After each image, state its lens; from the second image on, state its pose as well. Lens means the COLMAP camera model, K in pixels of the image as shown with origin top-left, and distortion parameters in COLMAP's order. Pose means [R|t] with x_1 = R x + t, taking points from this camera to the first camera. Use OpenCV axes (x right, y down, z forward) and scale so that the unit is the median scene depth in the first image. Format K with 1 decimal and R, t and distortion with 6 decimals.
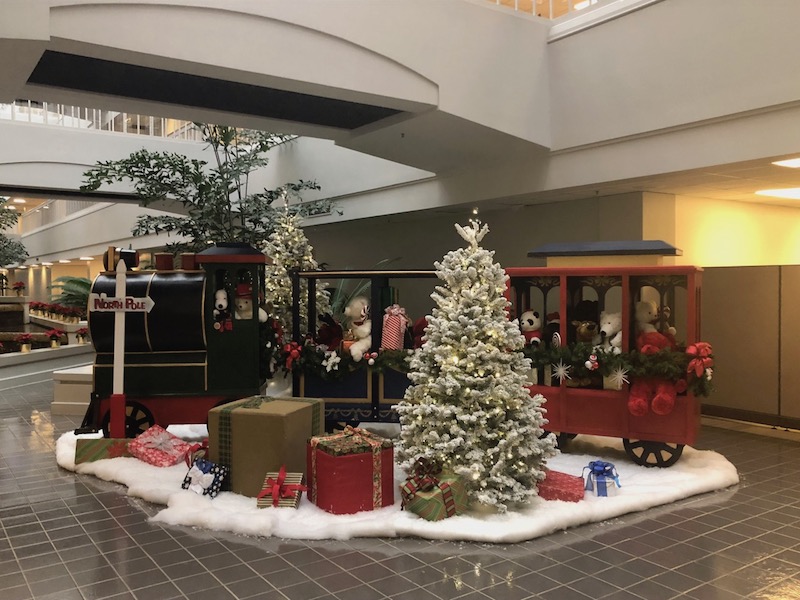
lens RADIAL K [[714.1, 0, 399.6], [0, 714.1, 299.5], [0, 0, 1]] dist [-0.003297, -0.002439]
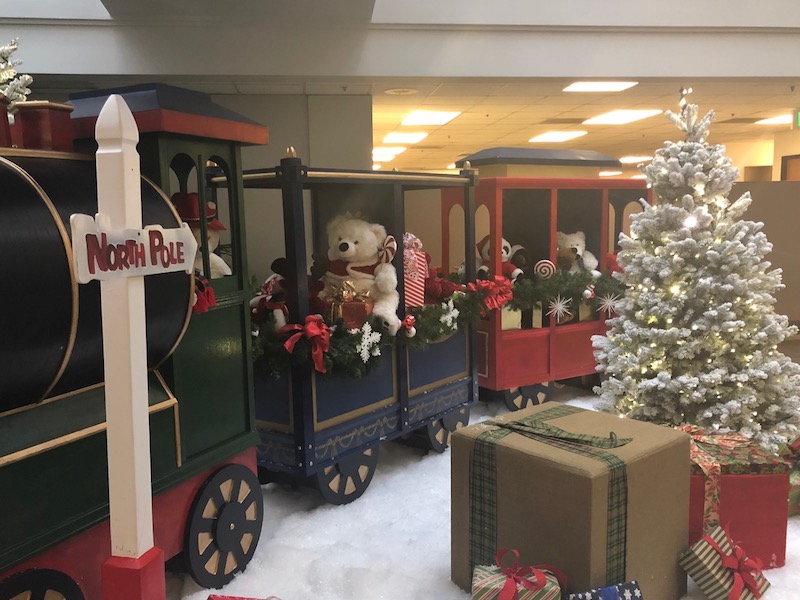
lens RADIAL K [[745.6, 0, 400.2], [0, 745.6, 300.1], [0, 0, 1]] dist [0.002586, 0.000000]
pose [[0.475283, -0.106233, 0.873396, -0.555179], [0.032841, 0.994134, 0.103047, -0.001133], [-0.879220, -0.020294, 0.475984, 0.699251]]
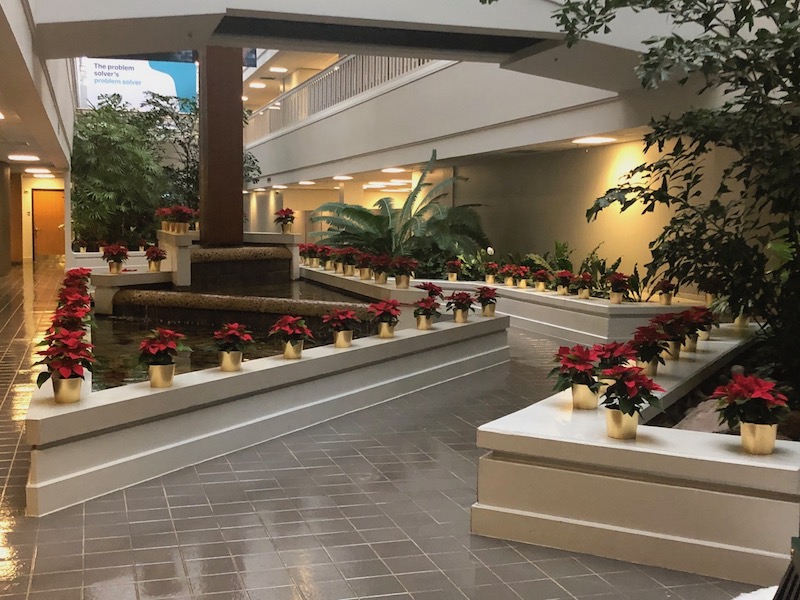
lens RADIAL K [[997.8, 0, 400.3], [0, 997.8, 300.6], [0, 0, 1]] dist [0.015673, 0.000000]
pose [[0.952713, 0.038503, -0.301421, -0.194003], [-0.021410, 0.997980, 0.059810, -0.000451], [0.303115, -0.050529, 0.951613, 0.243770]]
